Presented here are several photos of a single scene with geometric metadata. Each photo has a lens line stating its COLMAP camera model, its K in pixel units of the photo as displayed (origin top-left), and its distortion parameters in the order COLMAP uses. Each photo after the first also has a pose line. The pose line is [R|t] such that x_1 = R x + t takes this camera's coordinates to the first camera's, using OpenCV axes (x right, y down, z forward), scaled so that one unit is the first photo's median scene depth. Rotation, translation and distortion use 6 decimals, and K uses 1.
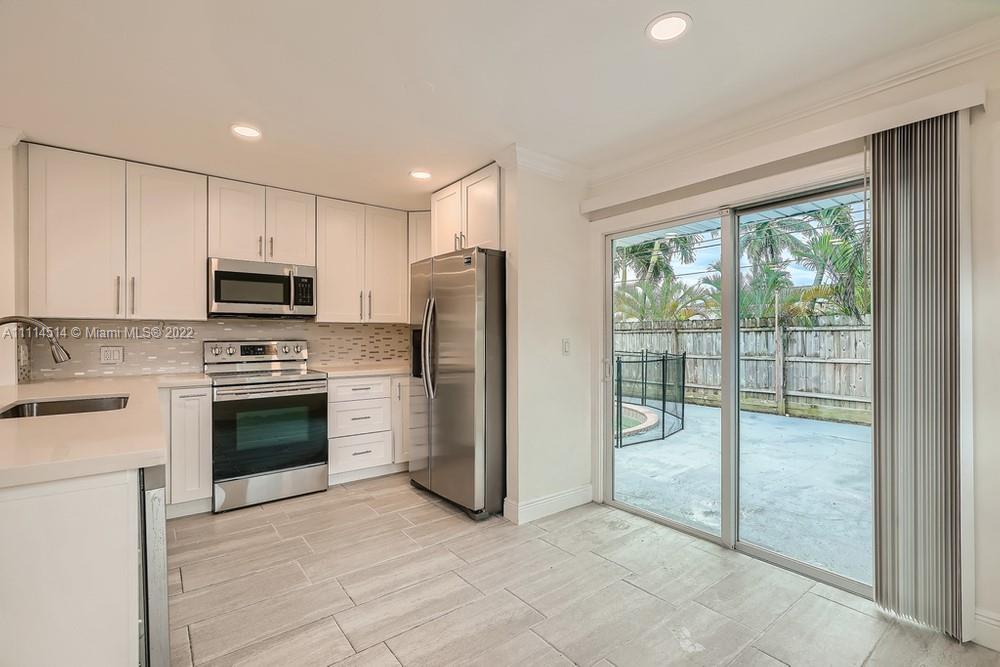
lens RADIAL K [[454.3, 0, 500.3], [0, 454.3, 336.0], [0, 0, 1]] dist [-0.001739, -0.000056]
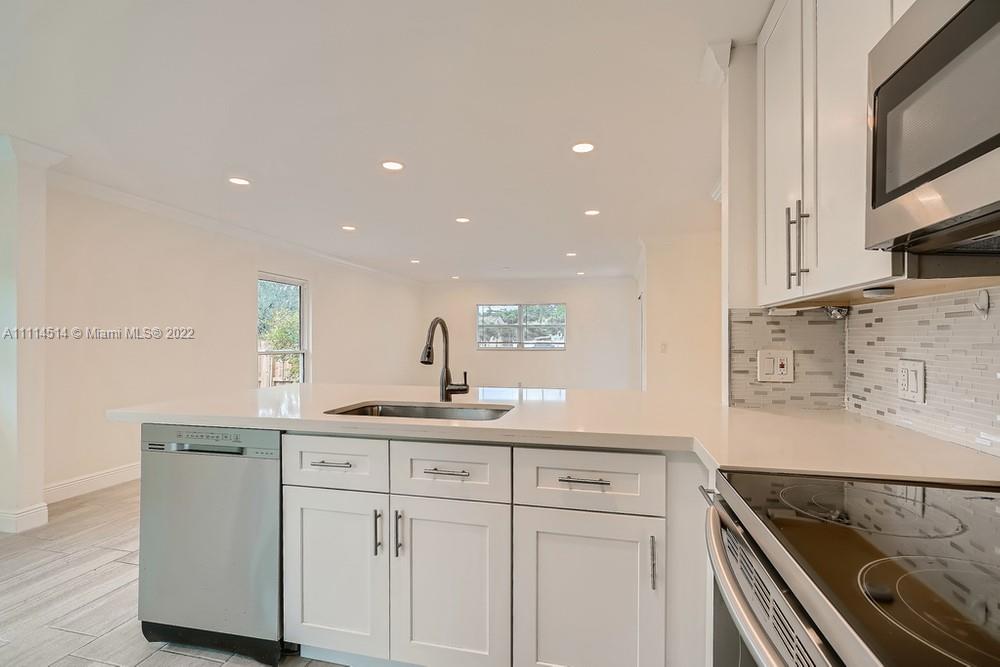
lens RADIAL K [[461.0, 0, 497.7], [0, 461.0, 338.1], [0, 0, 1]] dist [-0.000751, 0.000186]
pose [[-0.785695, 0.001334, -0.618613, -0.258779], [0.002899, 0.999995, -0.001526, 0.001783], [0.618608, -0.002992, -0.785694, 0.981028]]
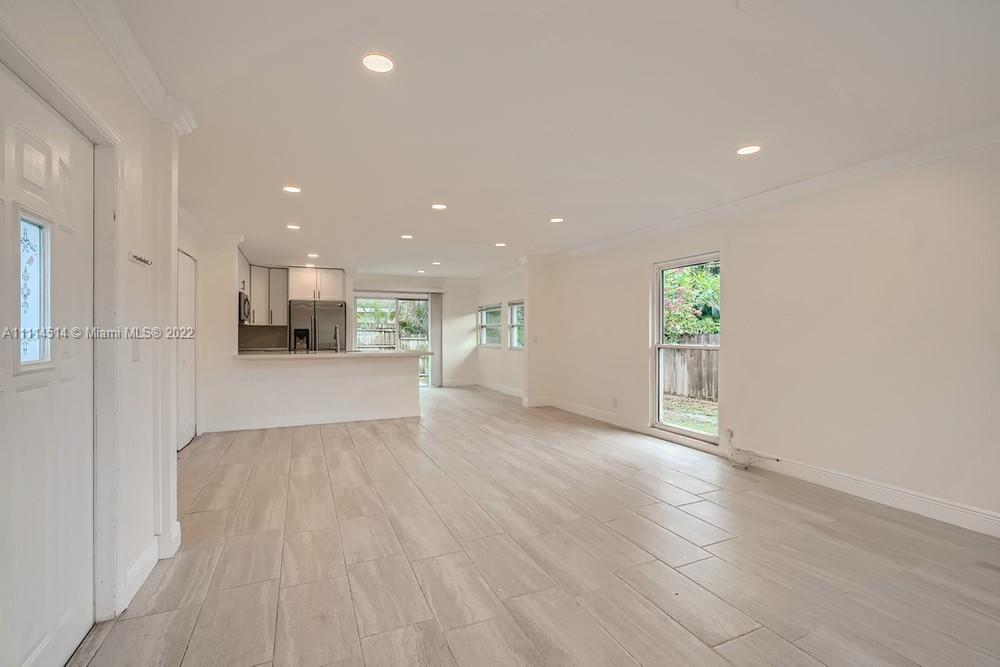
lens RADIAL K [[456.0, 0, 511.9], [0, 456.0, 333.2], [0, 0, 1]] dist [0.000461, 0.000091]
pose [[0.221283, 0.002126, 0.975207, -2.102359], [0.001197, 0.999996, -0.002452, 0.012831], [-0.975209, 0.001710, 0.221279, -0.533788]]
